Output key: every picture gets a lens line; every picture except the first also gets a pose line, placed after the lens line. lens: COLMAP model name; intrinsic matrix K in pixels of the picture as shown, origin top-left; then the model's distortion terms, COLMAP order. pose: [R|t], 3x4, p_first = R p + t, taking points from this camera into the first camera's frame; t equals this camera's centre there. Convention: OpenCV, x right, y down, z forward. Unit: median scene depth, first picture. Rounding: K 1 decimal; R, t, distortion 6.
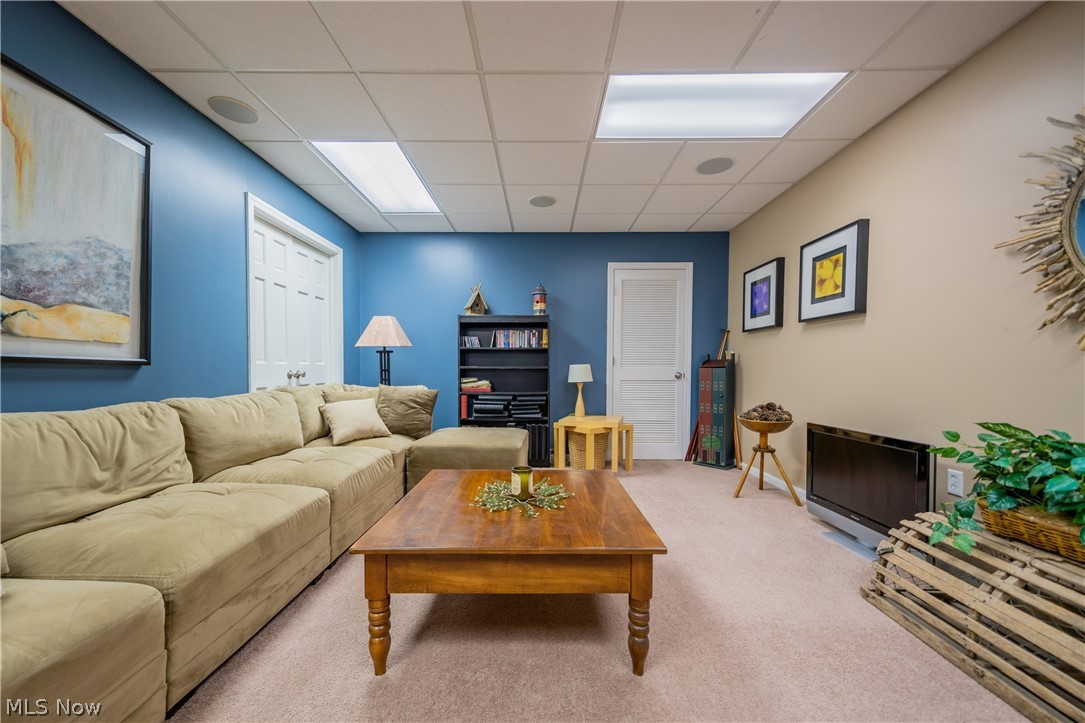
lens RADIAL K [[363.8, 0, 537.9], [0, 363.8, 357.6], [0, 0, 1]] dist [0.003871, -0.000005]
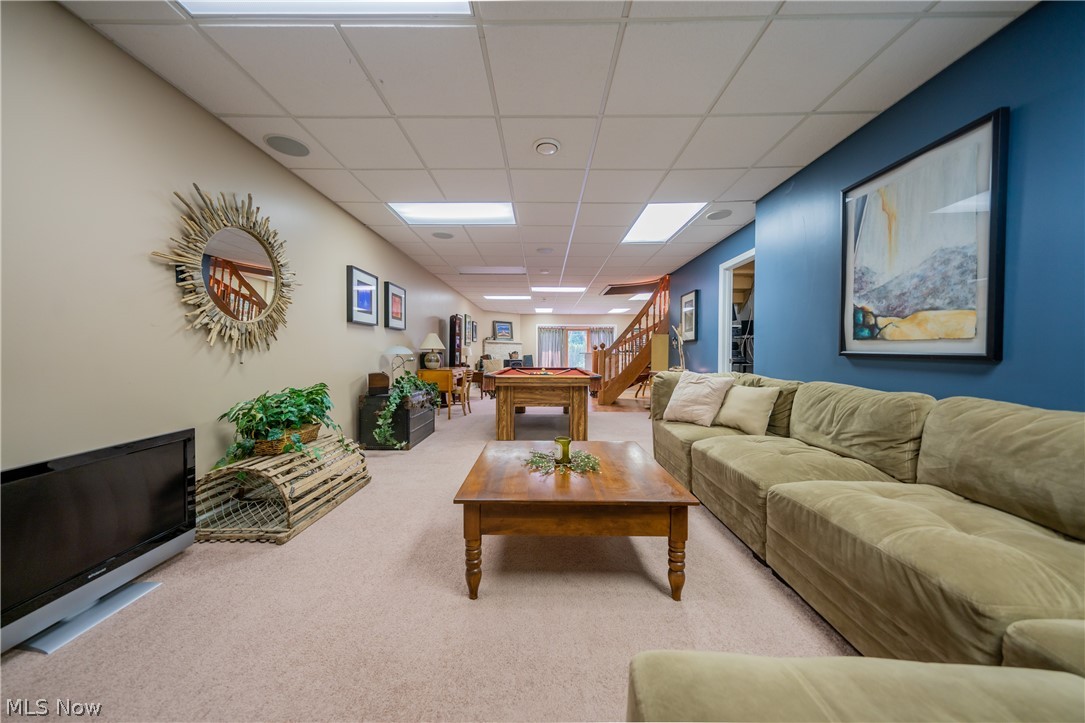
lens RADIAL K [[363.8, 0, 537.9], [0, 363.8, 357.6], [0, 0, 1]] dist [0.003871, -0.000005]
pose [[-0.999867, -0.009664, 0.013138, 0.036497], [-0.009860, 0.999840, -0.014905, 0.042032], [-0.012992, -0.015032, -0.999803, 2.079106]]
